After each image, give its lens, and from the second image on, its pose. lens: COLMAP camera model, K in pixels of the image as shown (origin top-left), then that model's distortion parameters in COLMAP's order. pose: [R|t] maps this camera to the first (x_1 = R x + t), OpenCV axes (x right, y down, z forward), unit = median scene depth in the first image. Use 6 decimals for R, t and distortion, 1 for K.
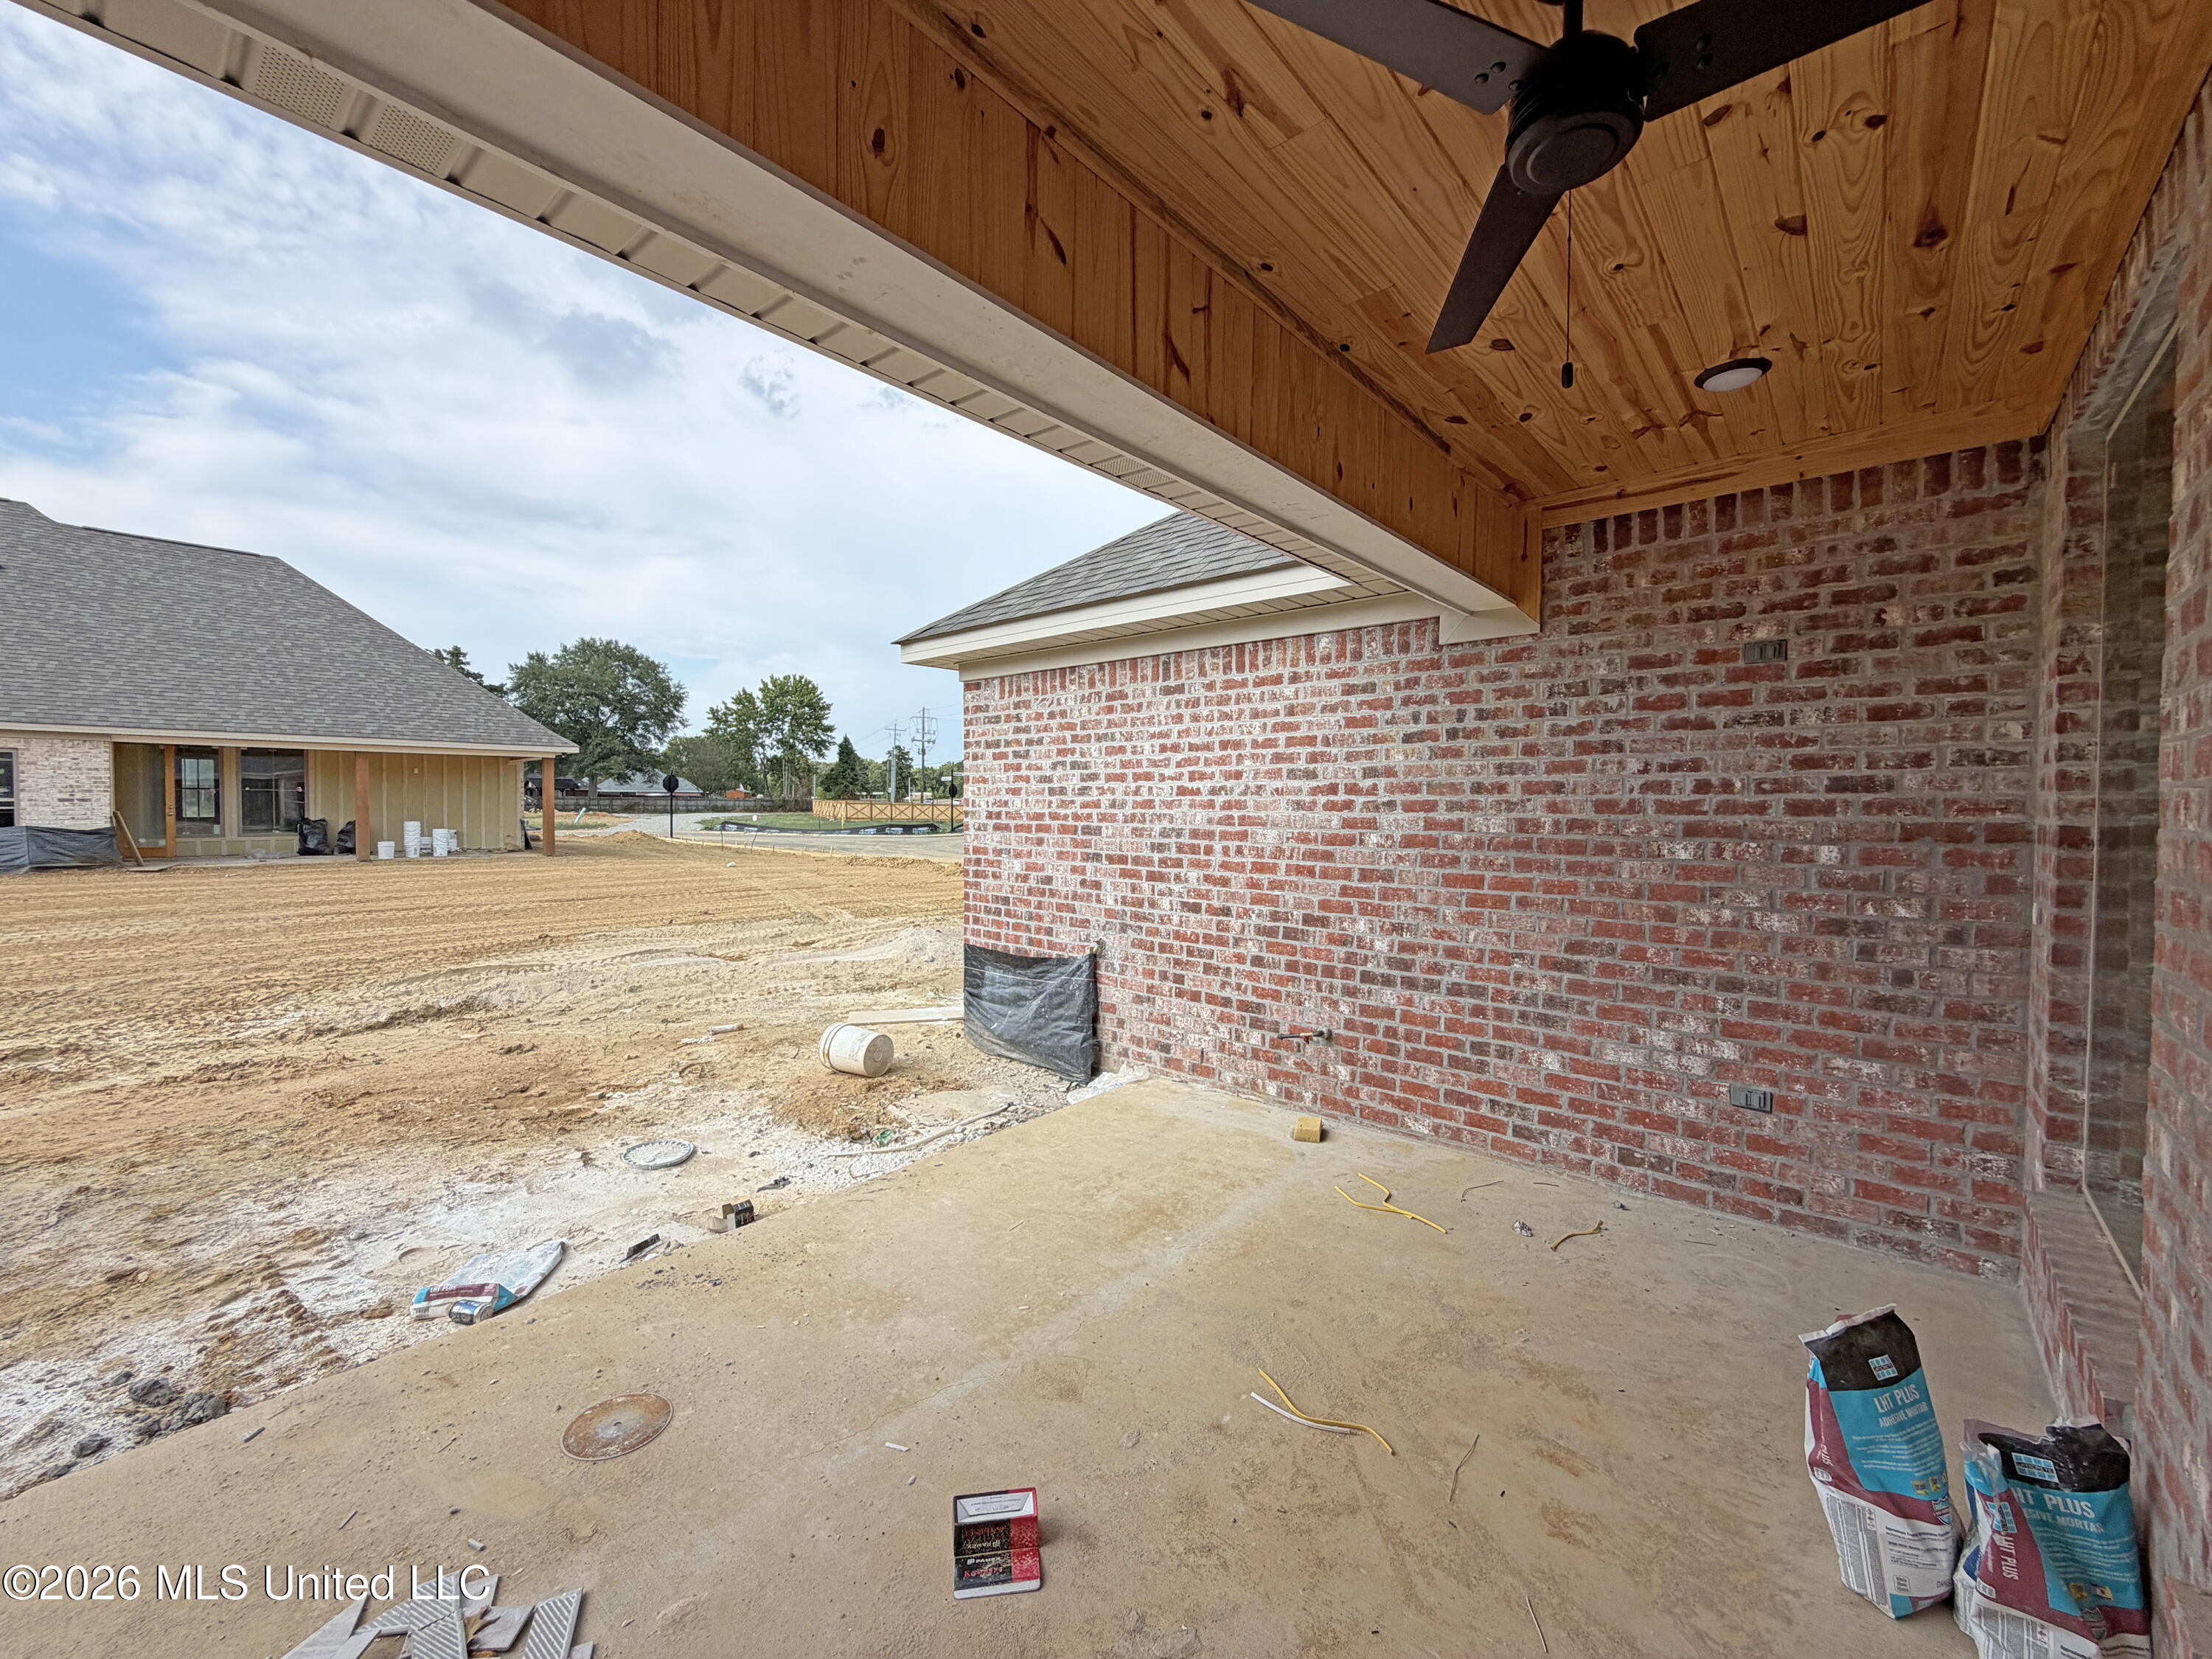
lens RADIAL K [[882.4, 0, 1108.3], [0, 882.4, 835.1], [0, 0, 1]] dist [0.002395, 0.000037]
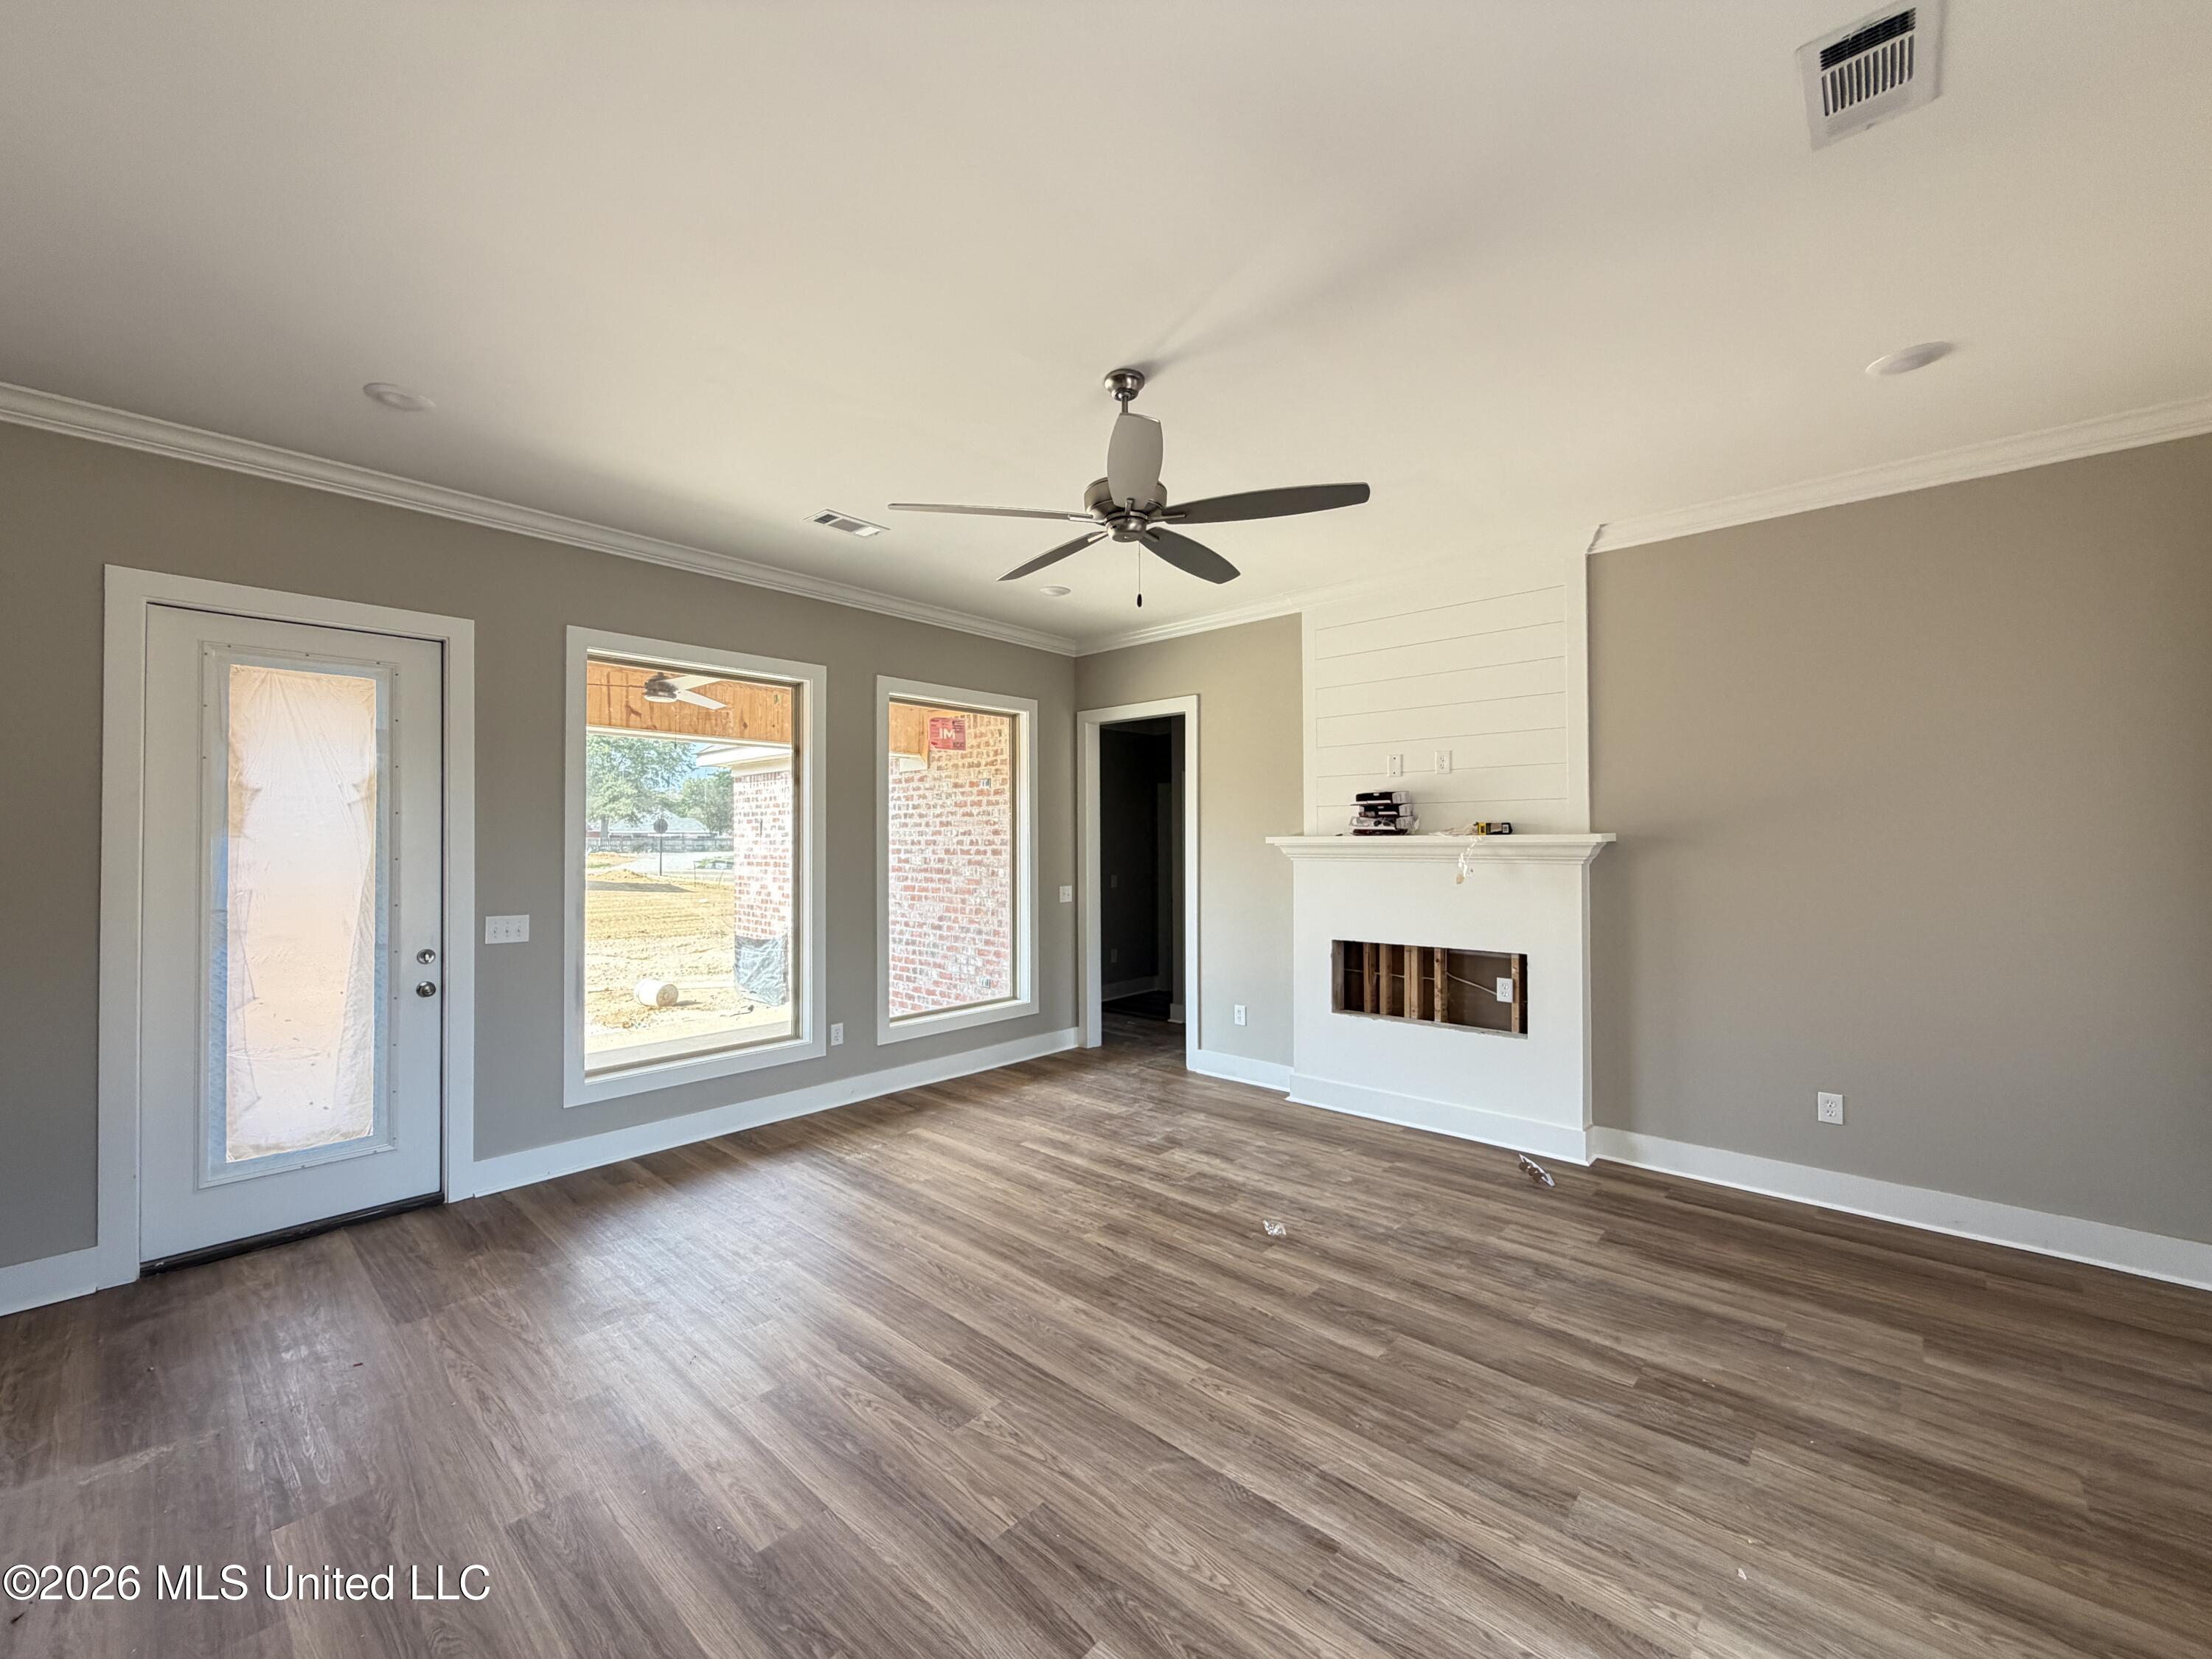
lens RADIAL K [[882.4, 0, 1110.4], [0, 882.4, 829.4], [0, 0, 1]] dist [0.002395, 0.000037]
pose [[0.999758, -0.014795, -0.016263, 0.247027], [0.014080, 0.998966, -0.043231, 0.003360], [0.016886, 0.042992, 0.998933, -0.280376]]
